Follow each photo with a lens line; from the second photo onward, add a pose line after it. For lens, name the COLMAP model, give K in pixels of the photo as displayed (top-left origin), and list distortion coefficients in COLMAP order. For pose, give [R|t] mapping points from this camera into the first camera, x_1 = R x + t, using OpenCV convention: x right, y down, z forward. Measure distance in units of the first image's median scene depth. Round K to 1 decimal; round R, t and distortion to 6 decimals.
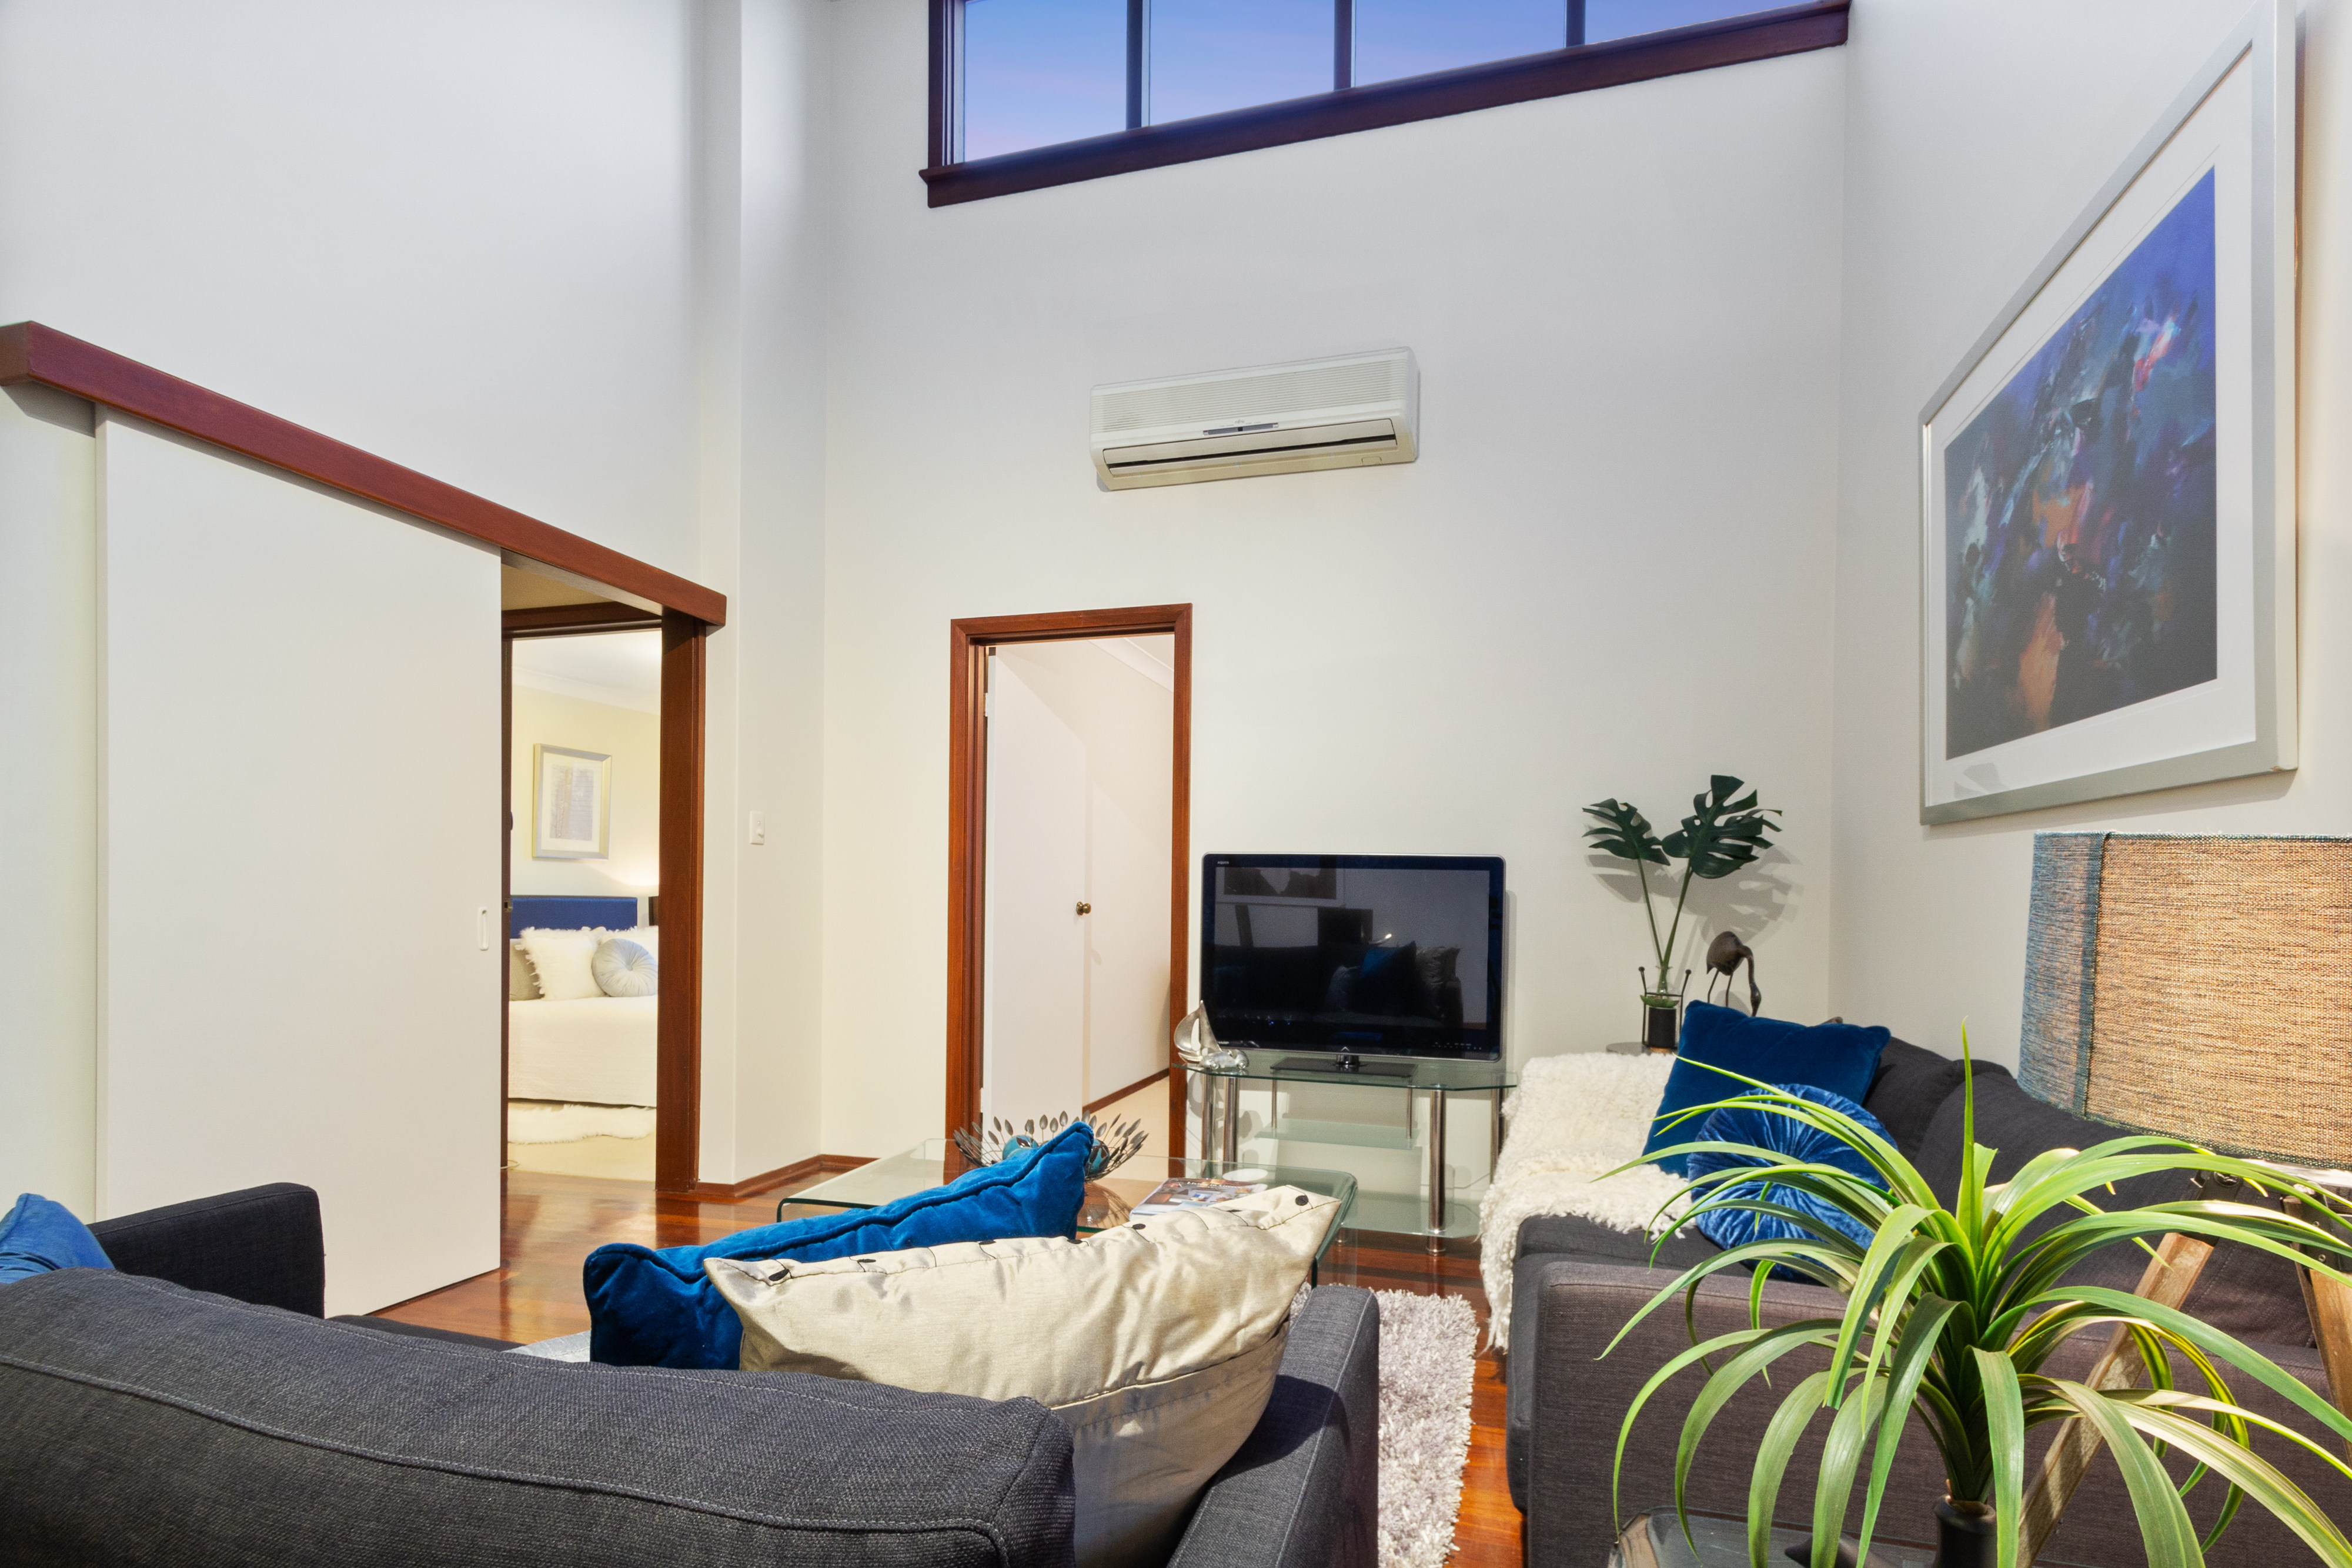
lens RADIAL K [[1084.9, 0, 1225.7], [0, 1084.9, 904.9], [0, 0, 1]] dist [0.014868, -0.003453]
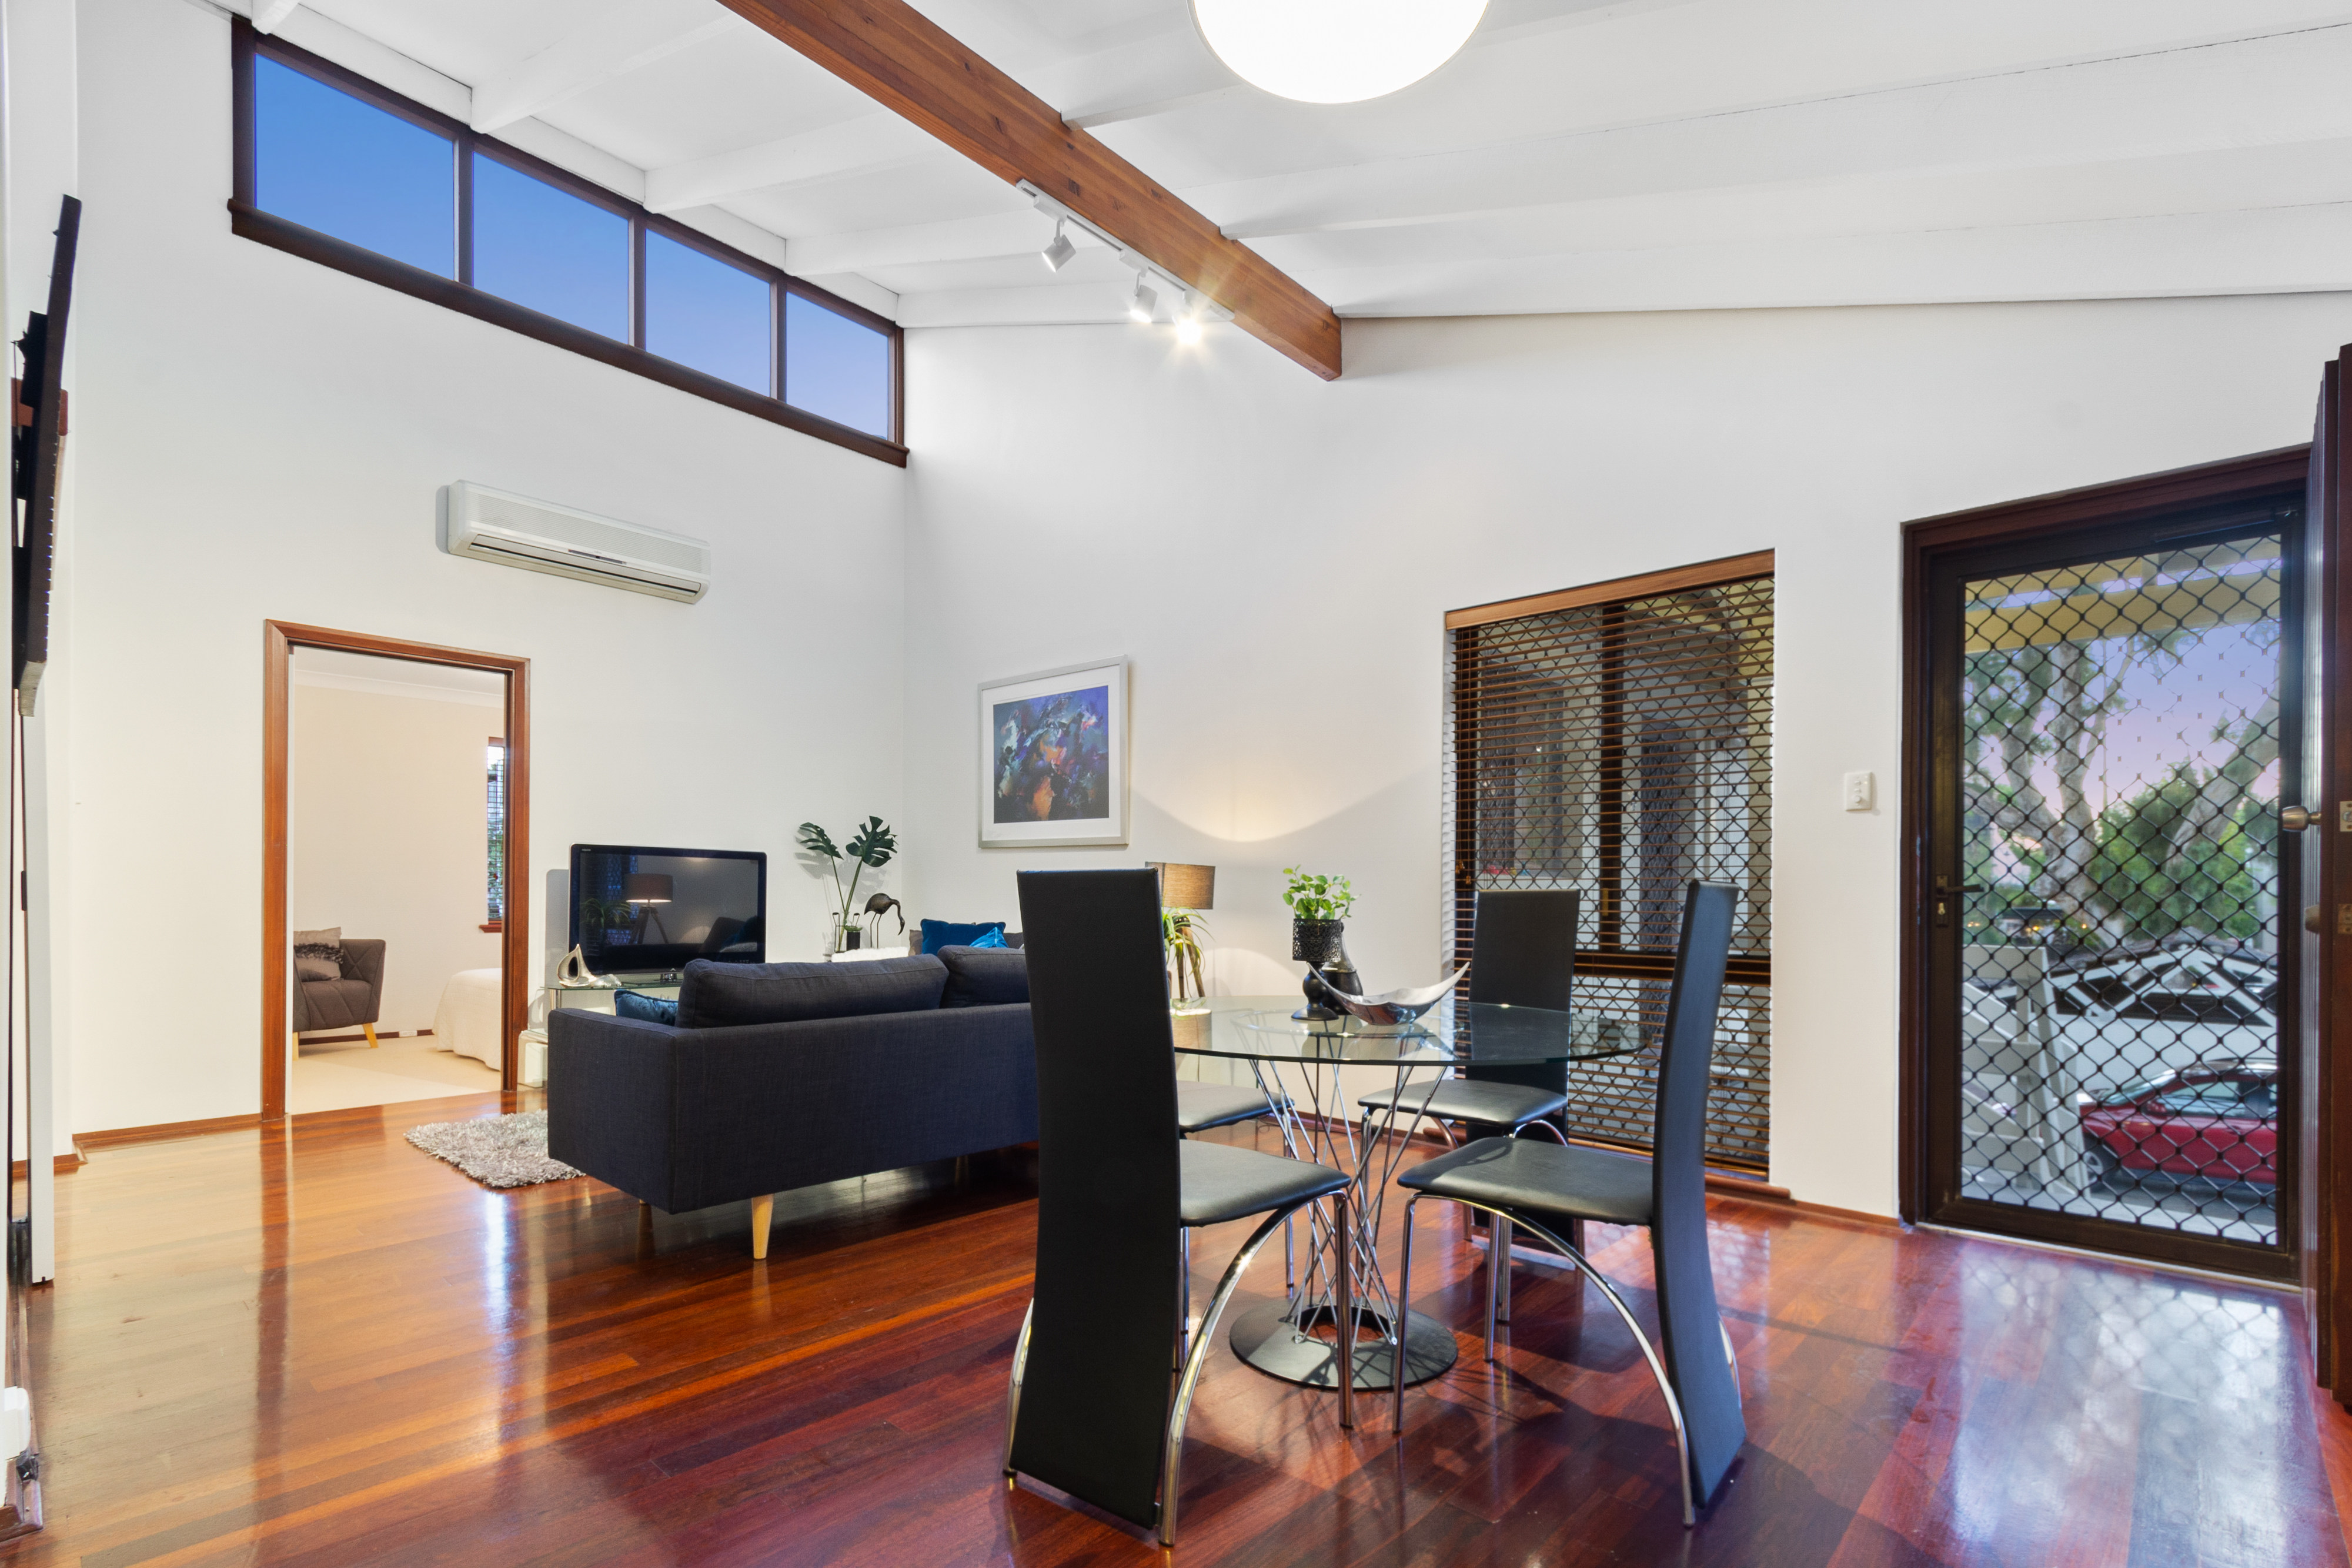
lens RADIAL K [[1084.9, 0, 1216.5], [0, 1084.9, 894.4], [0, 0, 1]] dist [0.014868, -0.003453]
pose [[0.445890, -0.004528, 0.895076, -0.972043], [0.004122, 0.999987, 0.003005, 0.020834], [-0.895078, 0.002350, 0.445903, -0.429511]]
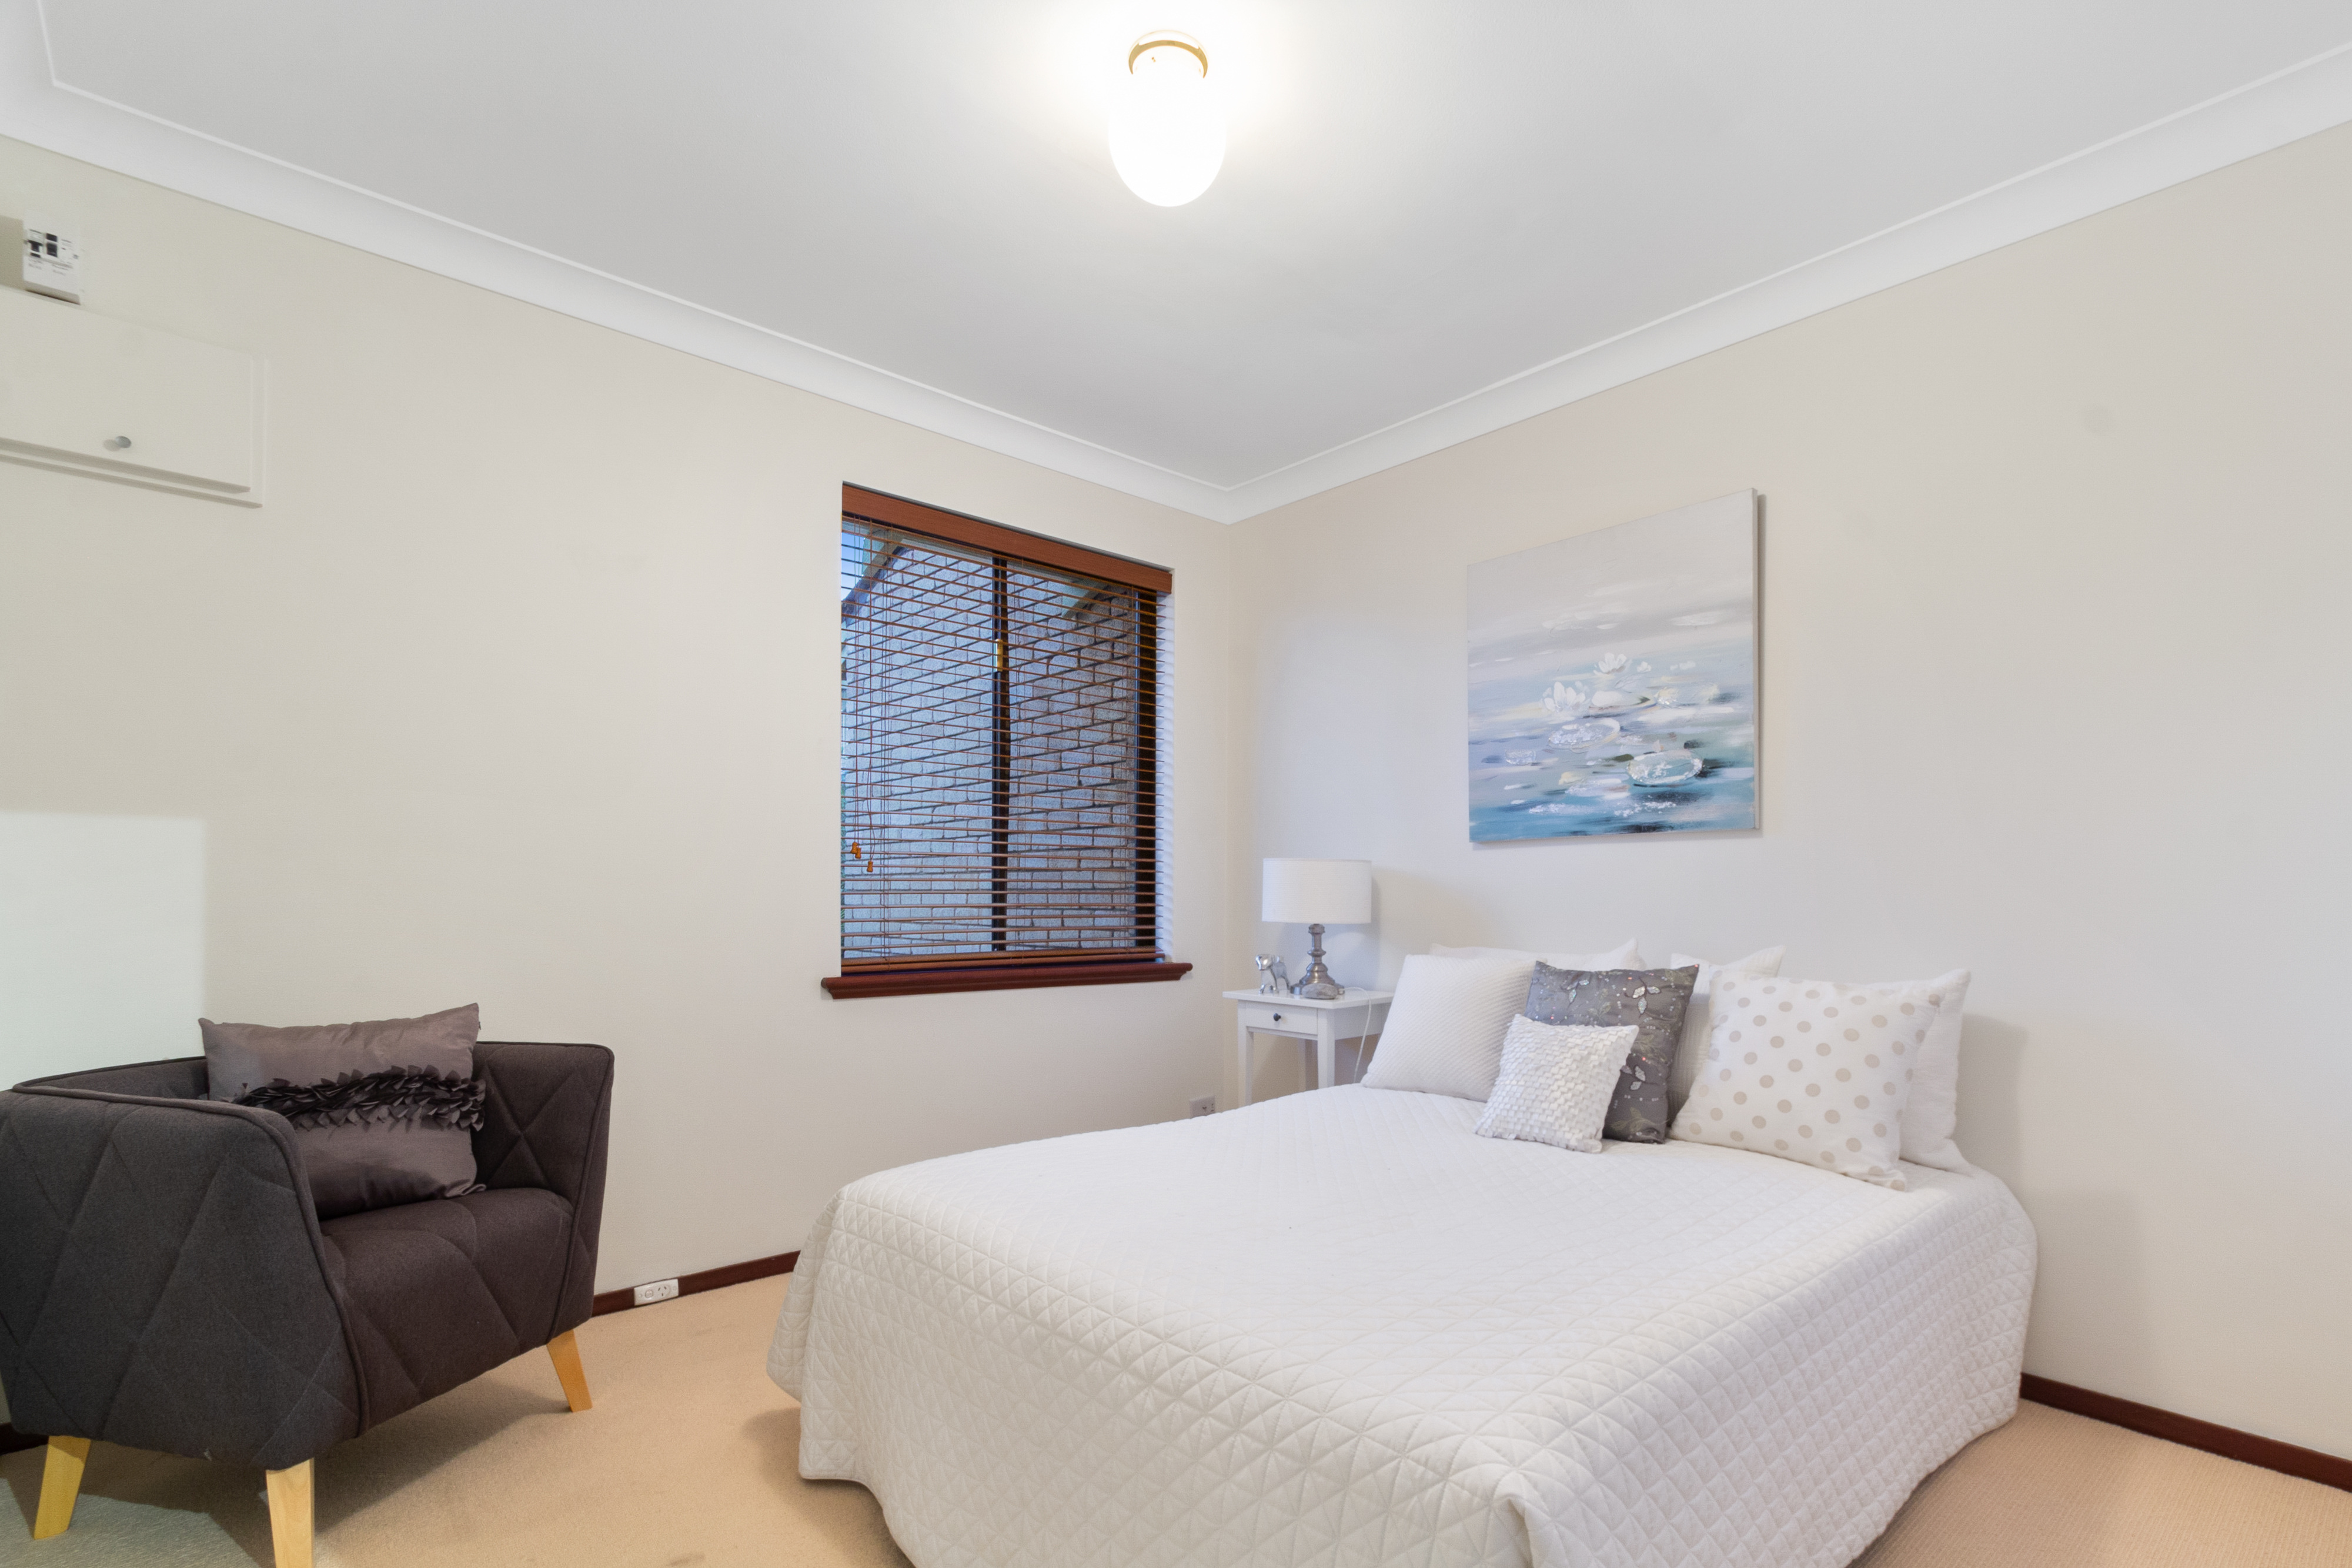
lens RADIAL K [[1084.9, 0, 1169.4], [0, 1084.9, 889.9], [0, 0, 1]] dist [0.014868, -0.003453]
pose [[0.553962, 0.000481, 0.832542, -0.203227], [0.008407, 0.999946, -0.006172, 0.024090], [-0.832499, 0.010418, 0.553928, 1.208249]]
